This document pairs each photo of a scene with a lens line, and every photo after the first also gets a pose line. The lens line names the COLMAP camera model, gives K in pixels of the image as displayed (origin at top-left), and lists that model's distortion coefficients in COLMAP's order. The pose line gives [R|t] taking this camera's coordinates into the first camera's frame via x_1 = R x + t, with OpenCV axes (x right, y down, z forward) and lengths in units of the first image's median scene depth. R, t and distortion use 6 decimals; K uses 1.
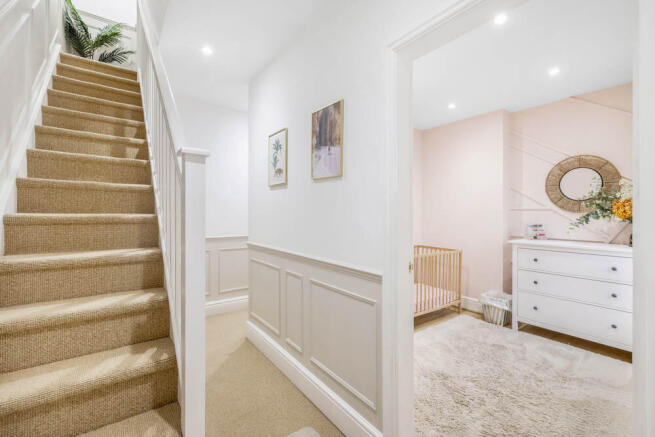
lens RADIAL K [[286.2, 0, 328.8], [0, 286.2, 209.4], [0, 0, 1]] dist [0.002447, 0.000704]
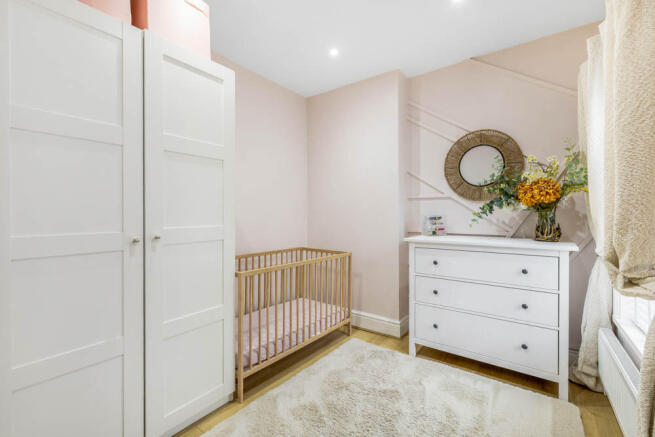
lens RADIAL K [[286.2, 0, 328.8], [0, 286.2, 209.4], [0, 0, 1]] dist [0.002447, 0.000704]
pose [[0.959616, -0.007808, 0.281206, 0.224270], [0.007762, 0.999969, 0.001274, 0.030400], [-0.281207, 0.000960, 0.959647, 0.330190]]
